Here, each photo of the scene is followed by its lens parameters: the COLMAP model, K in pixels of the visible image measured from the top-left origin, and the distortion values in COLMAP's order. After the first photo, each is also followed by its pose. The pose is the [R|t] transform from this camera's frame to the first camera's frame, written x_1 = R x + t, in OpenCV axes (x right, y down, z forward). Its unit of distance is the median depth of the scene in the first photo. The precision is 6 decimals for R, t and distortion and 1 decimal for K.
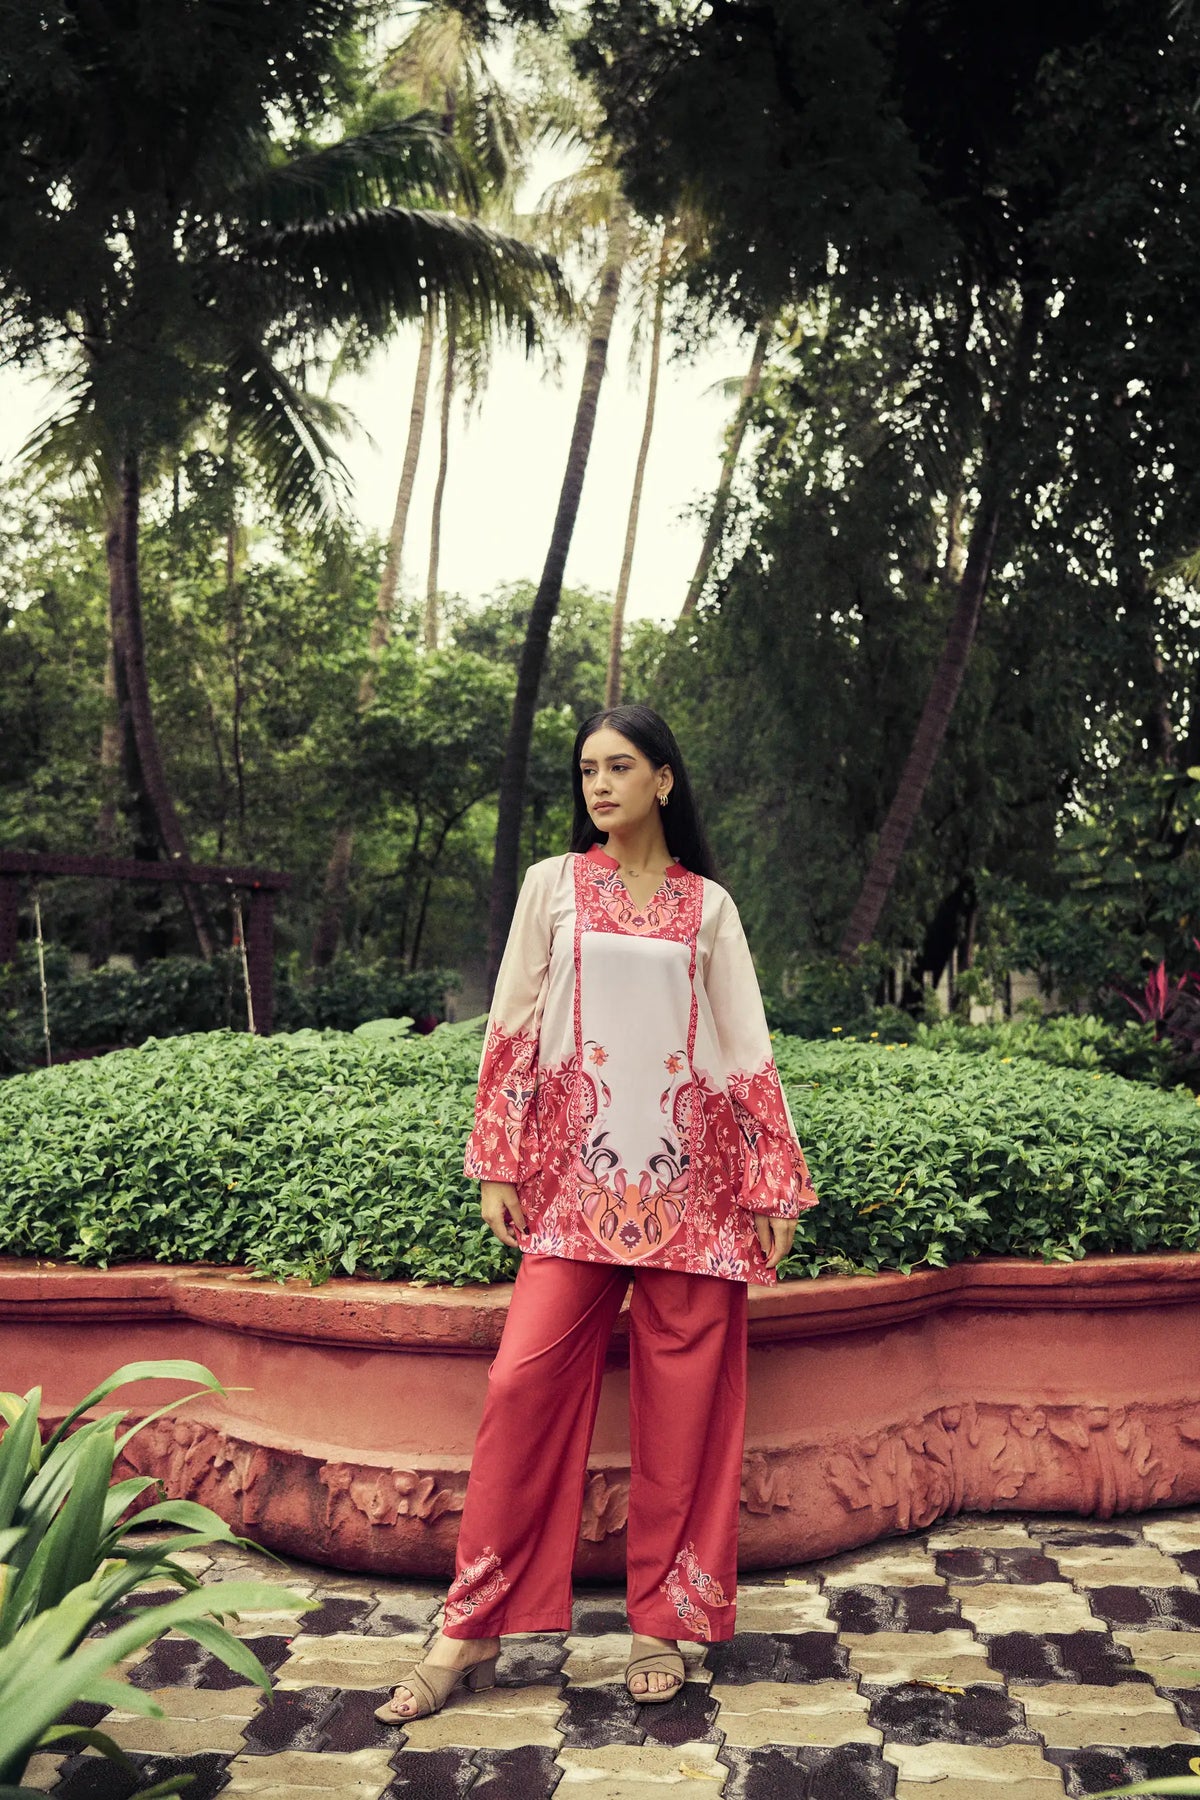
lens RADIAL K [[1857.3, 0, 601.2], [0, 1857.3, 959.0], [0, 0, 1]] dist [0.051173, -0.003552]
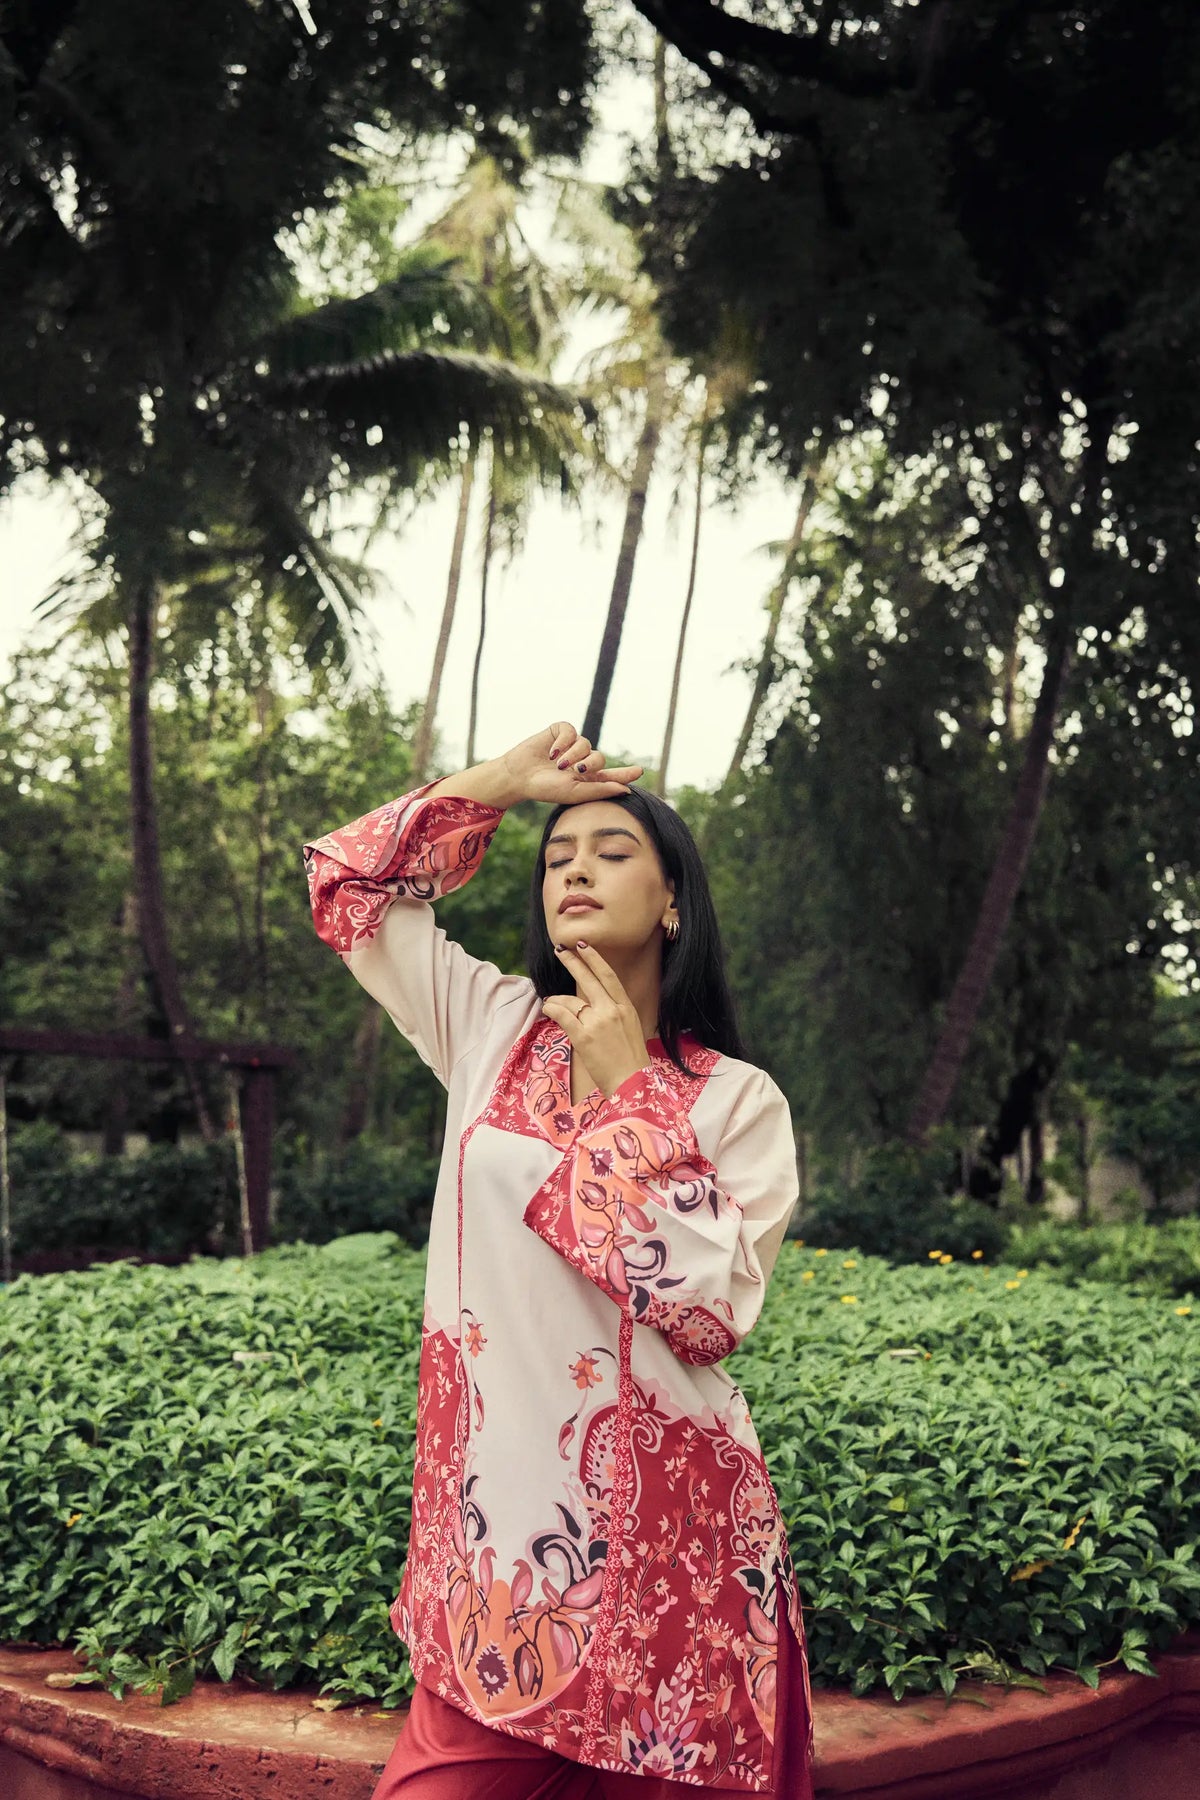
lens RADIAL K [[1730.6, 0, 600.0], [0, 1730.6, 900.0], [0, 0, 1]] dist [0.007945, 0.002857]
pose [[0.999507, -0.005877, -0.030844, 0.012984], [0.001870, 0.991728, -0.128346, -0.018944], [0.031343, 0.128225, 0.991250, 0.318828]]
